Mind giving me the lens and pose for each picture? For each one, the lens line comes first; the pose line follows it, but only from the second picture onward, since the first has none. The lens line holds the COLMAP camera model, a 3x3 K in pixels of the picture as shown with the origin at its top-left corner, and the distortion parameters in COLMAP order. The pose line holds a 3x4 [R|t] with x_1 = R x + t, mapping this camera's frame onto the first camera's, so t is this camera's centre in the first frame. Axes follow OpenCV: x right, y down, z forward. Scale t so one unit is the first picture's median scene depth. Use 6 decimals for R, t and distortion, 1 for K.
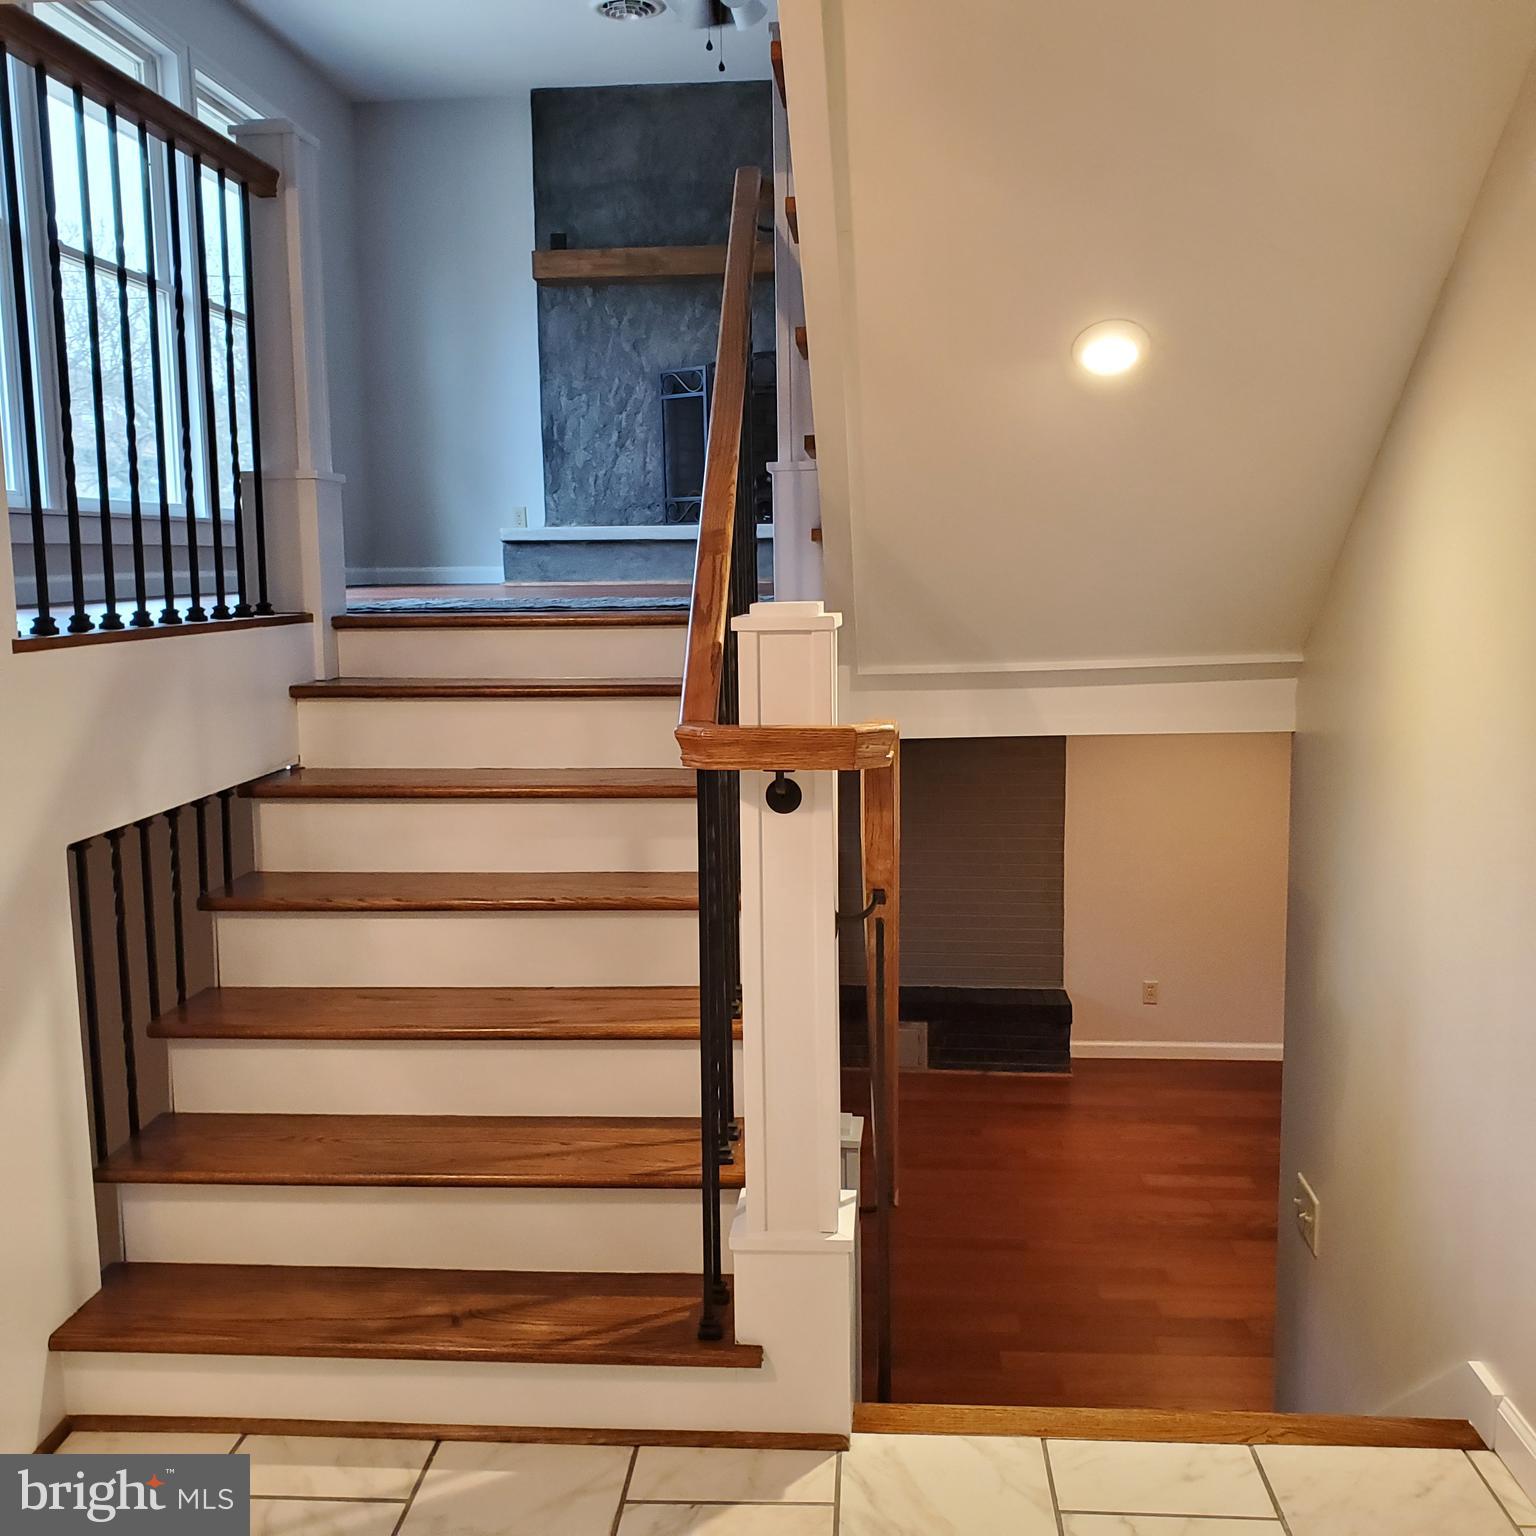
lens RADIAL K [[1602.5, 0, 763.4], [0, 1602.5, 774.1], [0, 0, 1]] dist [0.011498, -0.039001]
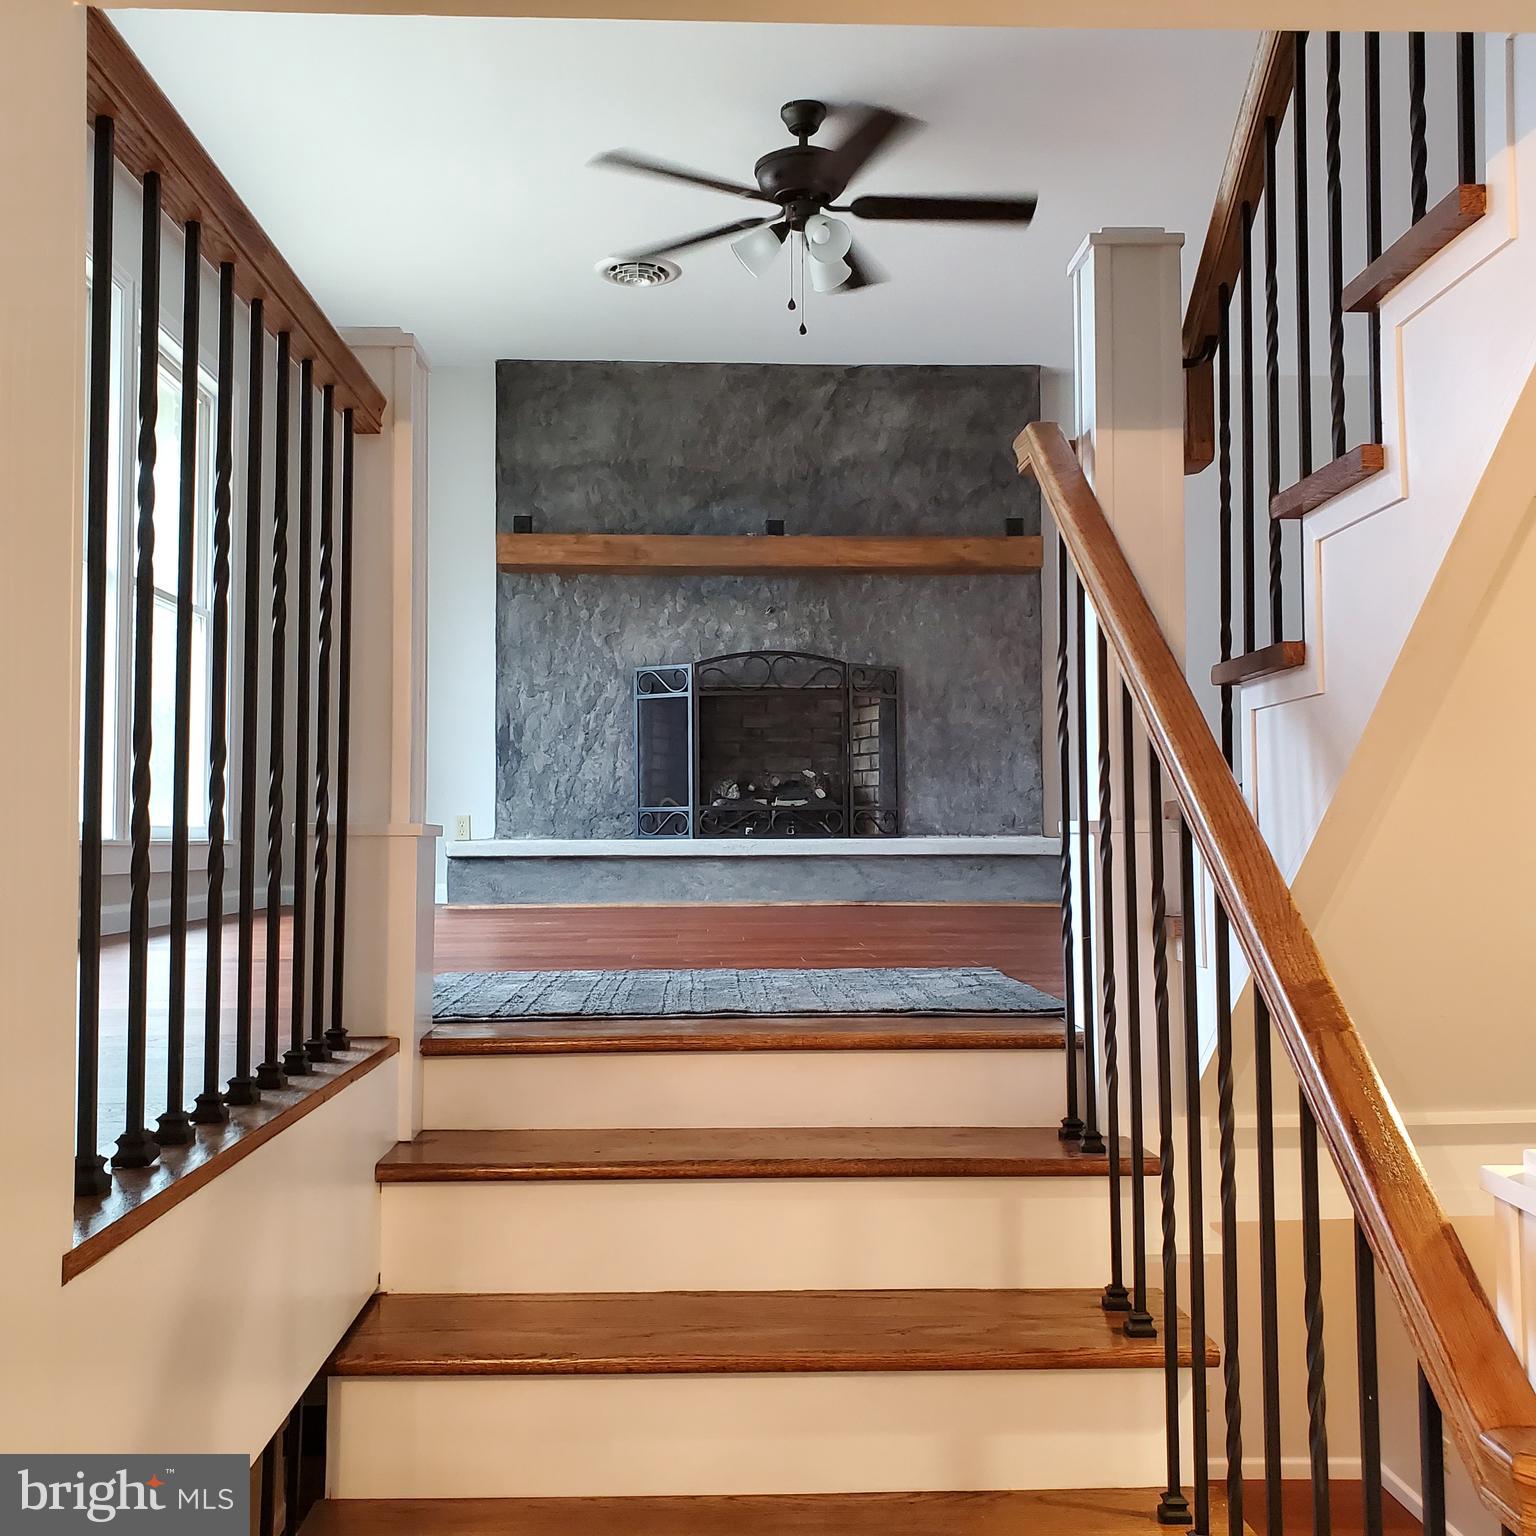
lens RADIAL K [[1589.0, 0, 771.0], [0, 1589.0, 752.6], [0, 0, 1]] dist [0.352548, -1.106996]
pose [[0.994019, 0.015054, 0.108168, -0.085394], [0.005530, 0.982246, -0.187517, -0.037523], [-0.109070, 0.186993, 0.976287, 0.130230]]
